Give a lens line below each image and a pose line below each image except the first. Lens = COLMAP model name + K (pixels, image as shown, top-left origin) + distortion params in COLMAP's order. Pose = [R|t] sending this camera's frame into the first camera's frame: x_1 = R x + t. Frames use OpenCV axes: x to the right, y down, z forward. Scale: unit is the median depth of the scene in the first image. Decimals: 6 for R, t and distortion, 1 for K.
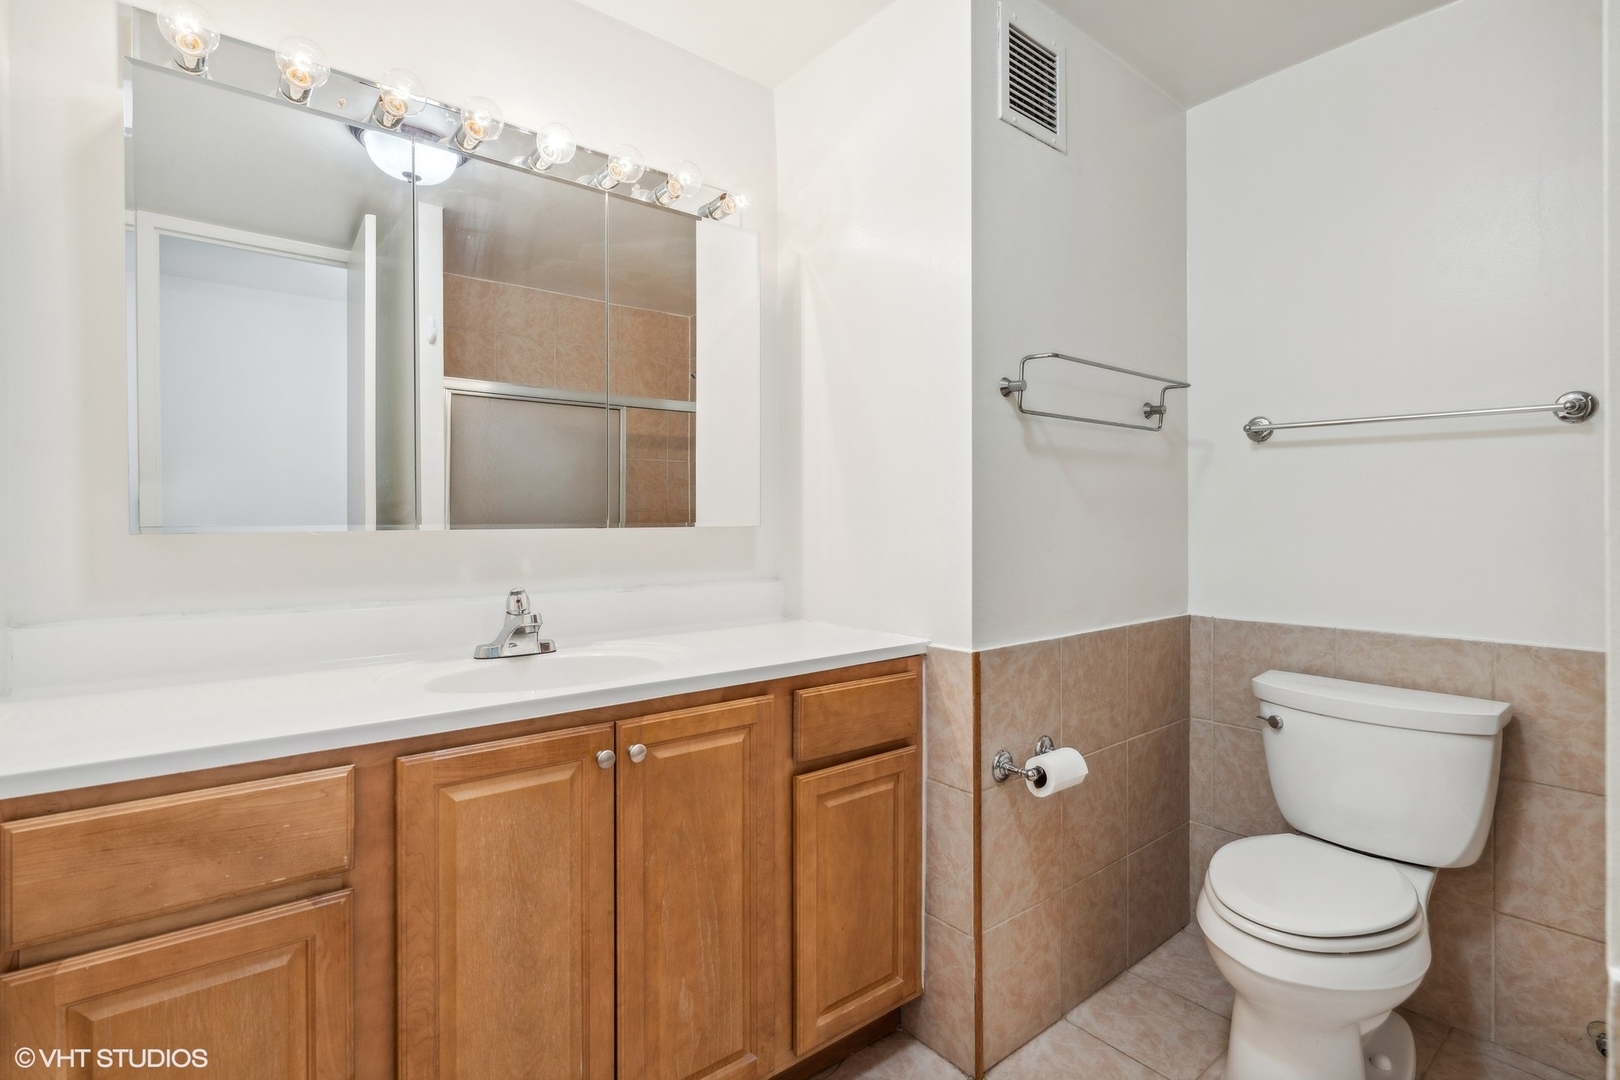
lens RADIAL K [[738.9, 0, 832.4], [0, 738.9, 536.5], [0, 0, 1]] dist [0.016403, 0.000396]
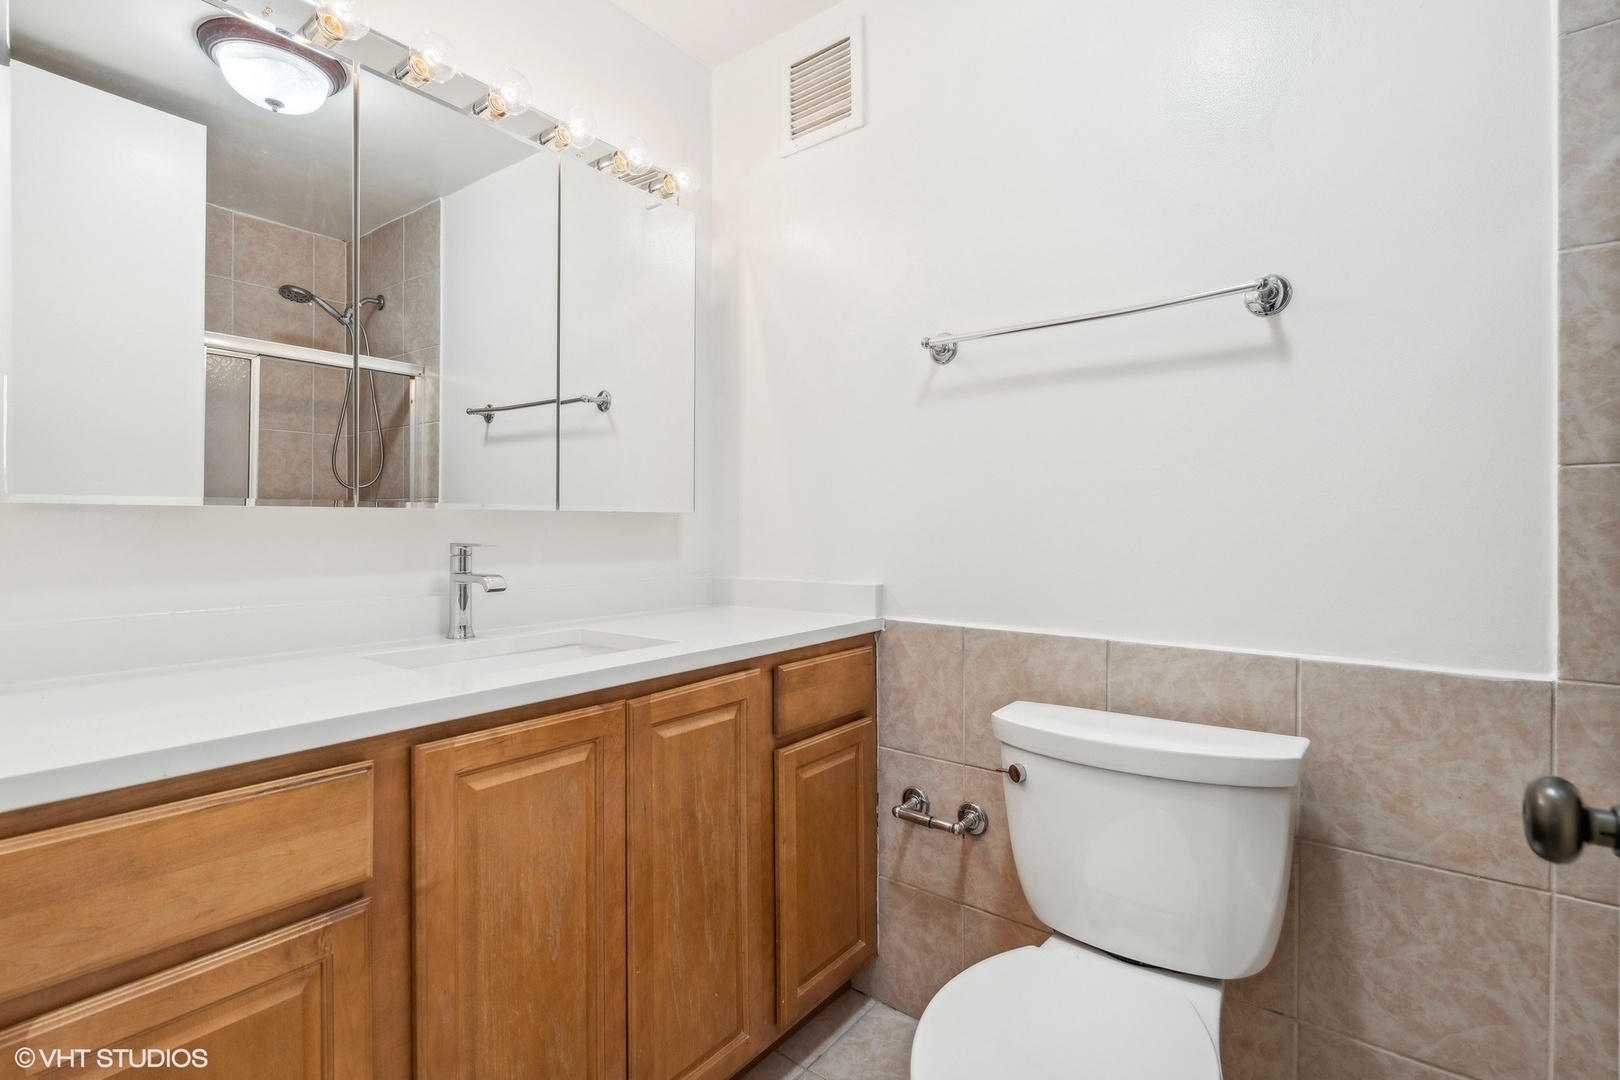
lens RADIAL K [[738.9, 0, 832.4], [0, 738.9, 536.5], [0, 0, 1]] dist [0.016403, 0.000396]
pose [[0.957470, -0.000380, 0.288534, -0.270363], [0.005836, 0.999820, -0.018050, 0.047920], [-0.288475, 0.018966, 0.957300, -0.003826]]
